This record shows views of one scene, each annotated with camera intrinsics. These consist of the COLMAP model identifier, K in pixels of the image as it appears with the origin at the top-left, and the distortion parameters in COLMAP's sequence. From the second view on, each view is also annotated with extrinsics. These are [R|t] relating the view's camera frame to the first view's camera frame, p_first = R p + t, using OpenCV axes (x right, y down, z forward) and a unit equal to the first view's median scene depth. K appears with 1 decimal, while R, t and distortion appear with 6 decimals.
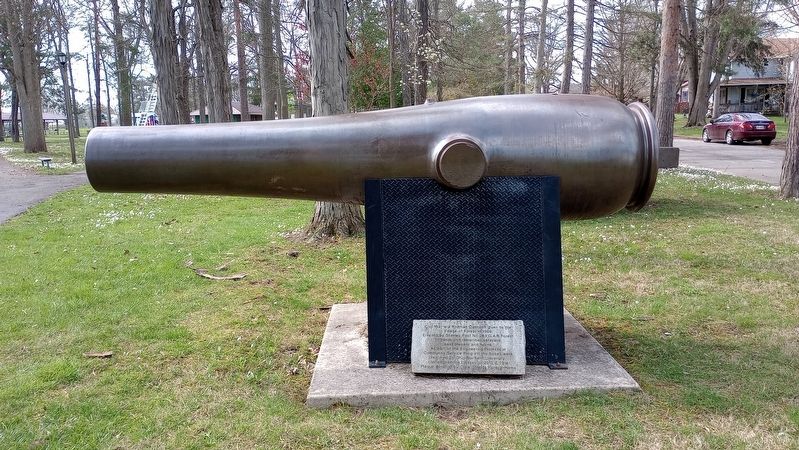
lens RADIAL K [[689.6, 0, 399.3], [0, 689.6, 225.1], [0, 0, 1]] dist [0.035308, -0.004097]
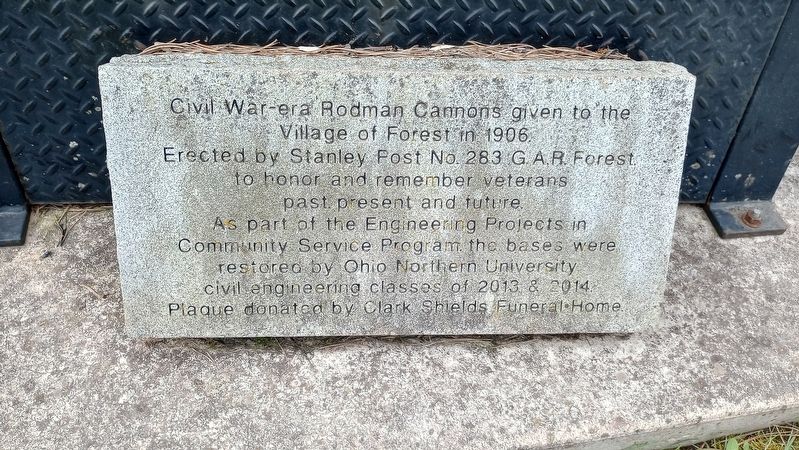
lens RADIAL K [[689.6, 0, 397.8], [0, 689.6, 223.8], [0, 0, 1]] dist [0.035308, -0.004097]
pose [[0.986115, -0.057825, 0.155669, 0.066518], [-0.057124, 0.762088, 0.644948, 0.051319], [-0.155928, -0.644886, 0.748204, 0.846825]]
